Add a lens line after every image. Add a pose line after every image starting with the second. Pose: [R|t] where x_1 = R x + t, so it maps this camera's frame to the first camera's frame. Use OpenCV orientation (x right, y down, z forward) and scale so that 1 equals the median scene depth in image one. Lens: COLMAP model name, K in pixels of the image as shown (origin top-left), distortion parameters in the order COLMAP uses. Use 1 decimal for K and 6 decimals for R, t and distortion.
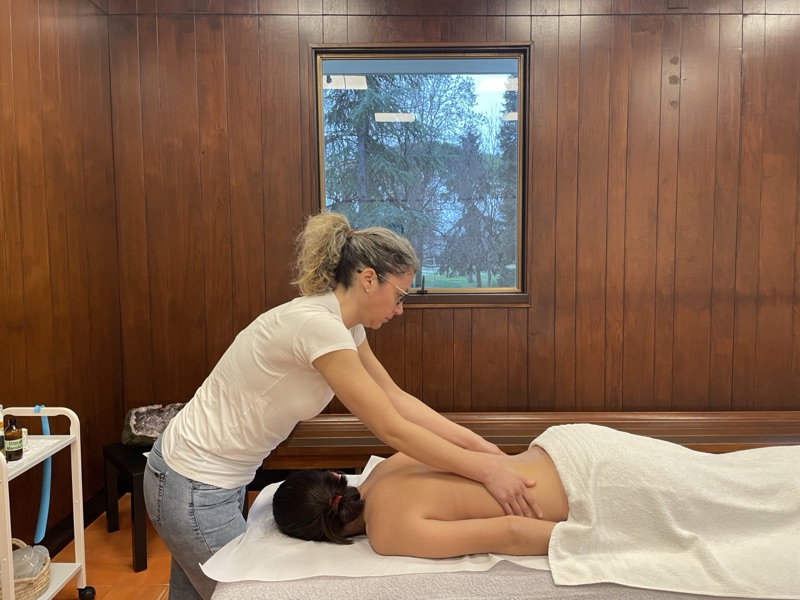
lens RADIAL K [[609.8, 0, 401.9], [0, 609.8, 289.2], [0, 0, 1]] dist [0.093341, -0.128819]
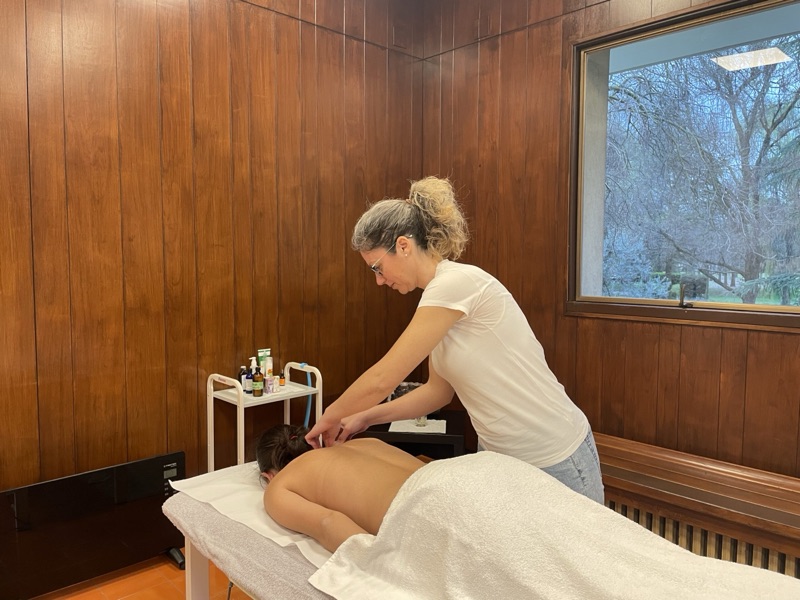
lens RADIAL K [[609.8, 0, 401.9], [0, 609.8, 289.2], [0, 0, 1]] dist [0.093341, -0.128819]
pose [[0.681612, 0.049125, -0.730063, 0.388750], [-0.056432, 0.998301, 0.014488, -0.007421], [0.729535, 0.031323, 0.683226, 0.149593]]
